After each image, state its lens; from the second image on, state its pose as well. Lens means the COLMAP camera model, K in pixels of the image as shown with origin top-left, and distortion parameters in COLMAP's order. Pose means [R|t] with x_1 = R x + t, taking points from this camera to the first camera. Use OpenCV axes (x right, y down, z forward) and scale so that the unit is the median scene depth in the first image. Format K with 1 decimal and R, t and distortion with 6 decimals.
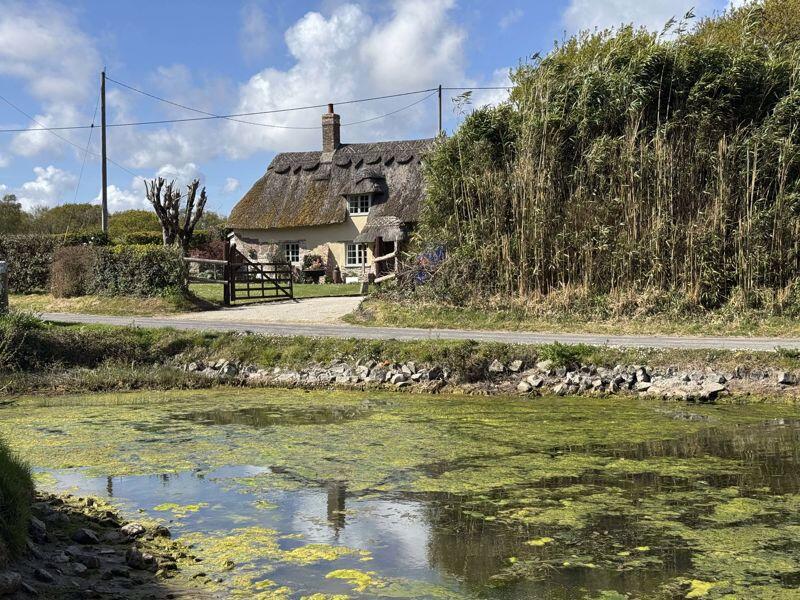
lens RADIAL K [[1117.8, 0, 391.7], [0, 1117.8, 307.0], [0, 0, 1]] dist [0.136899, 0.000000]
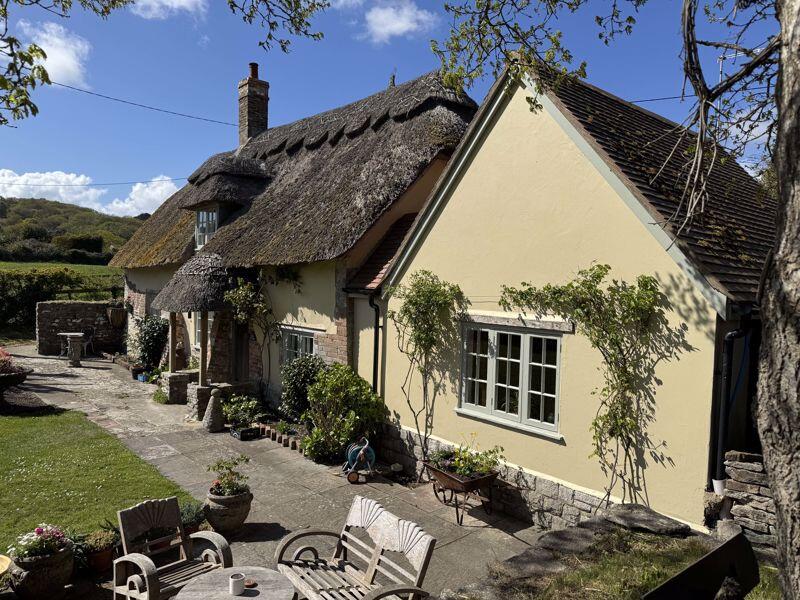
lens RADIAL K [[561.7, 0, 398.6], [0, 561.7, 313.6], [0, 0, 1]] dist [0.062116, -0.054884]
pose [[0.924602, 0.063977, -0.375523, 0.148048], [-0.054636, 0.997876, 0.035485, -0.067098], [0.376996, -0.012292, 0.926133, 0.795125]]
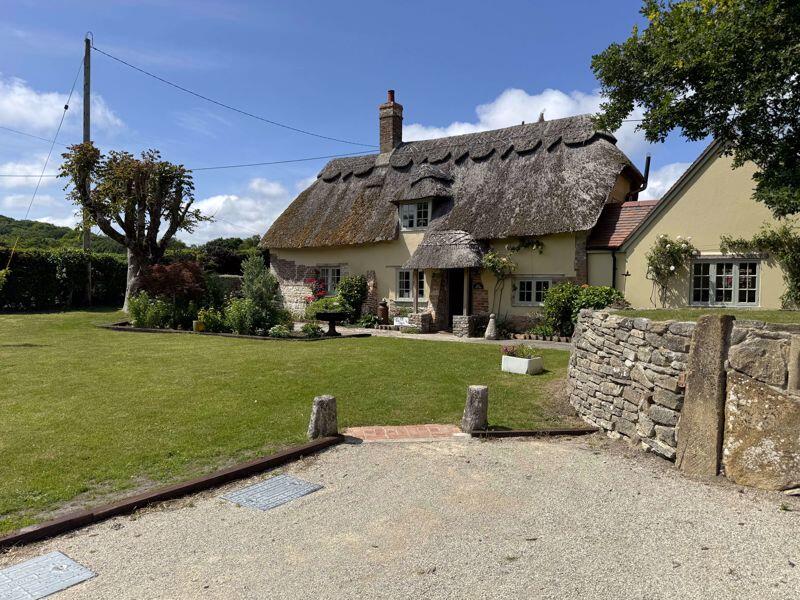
lens RADIAL K [[561.7, 0, 397.6], [0, 561.7, 321.0], [0, 0, 1]] dist [0.062116, -0.054884]
pose [[0.989072, 0.038064, -0.142432, 0.013413], [-0.032853, 0.998708, 0.038764, -0.037864], [0.143724, -0.033661, 0.989045, 0.641288]]
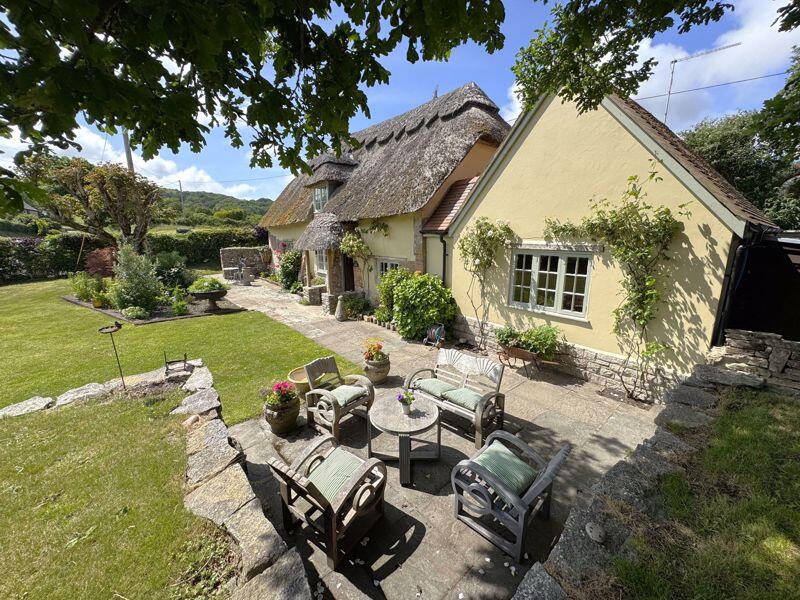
lens RADIAL K [[315.6, 0, 397.9], [0, 315.6, 300.8], [0, 0, 1]] dist [-0.002649, -0.000310]
pose [[0.914769, 0.097930, -0.391928, 0.120073], [-0.023442, 0.981406, 0.190506, -0.063442], [0.403297, -0.165081, 0.900056, 0.801496]]
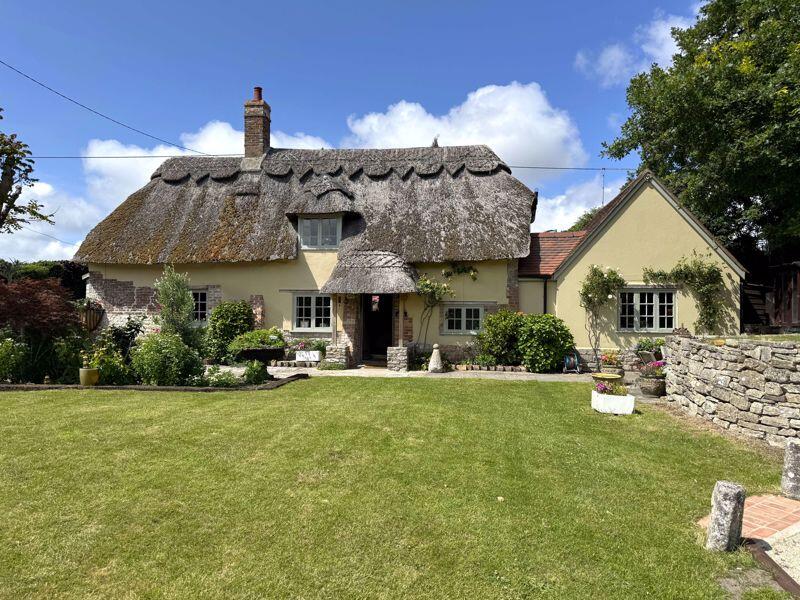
lens RADIAL K [[561.7, 0, 404.0], [0, 561.7, 307.1], [0, 0, 1]] dist [0.062116, -0.054884]
pose [[0.940715, 0.029235, 0.337936, -0.088473], [-0.014967, 0.998886, -0.044751, -0.037160], [-0.338868, 0.037040, 0.940105, 0.694587]]
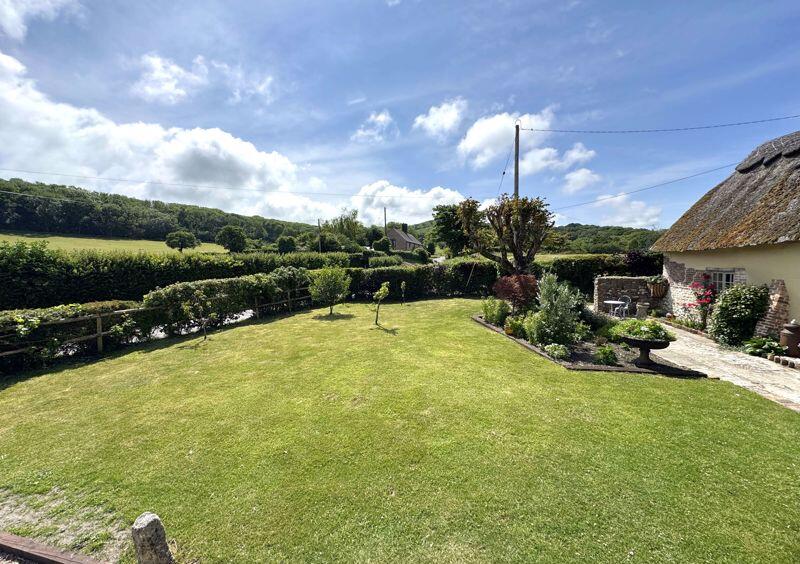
lens RADIAL K [[322.7, 0, 398.8], [0, 322.7, 278.8], [0, 0, 1]] dist [-0.001567, -0.000134]
pose [[0.271396, 0.067805, -0.960076, 0.045970], [-0.022826, 0.997688, 0.064008, -0.063158], [0.962197, 0.004543, 0.272316, 0.783334]]
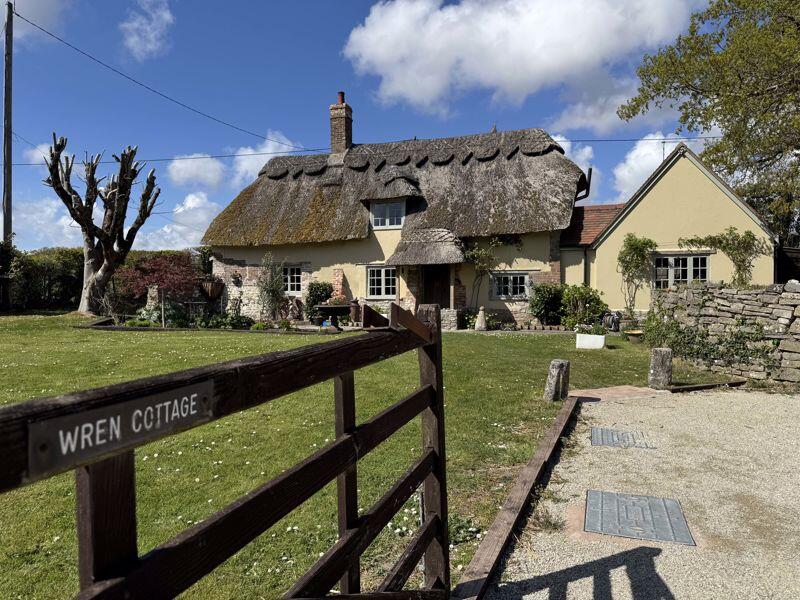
lens RADIAL K [[561.7, 0, 400.7], [0, 561.7, 313.4], [0, 0, 1]] dist [0.062116, -0.054884]
pose [[0.990407, 0.011809, 0.137679, -0.070006], [-0.011713, 0.999930, -0.001503, -0.026610], [-0.137687, -0.000124, 0.990476, 0.636380]]
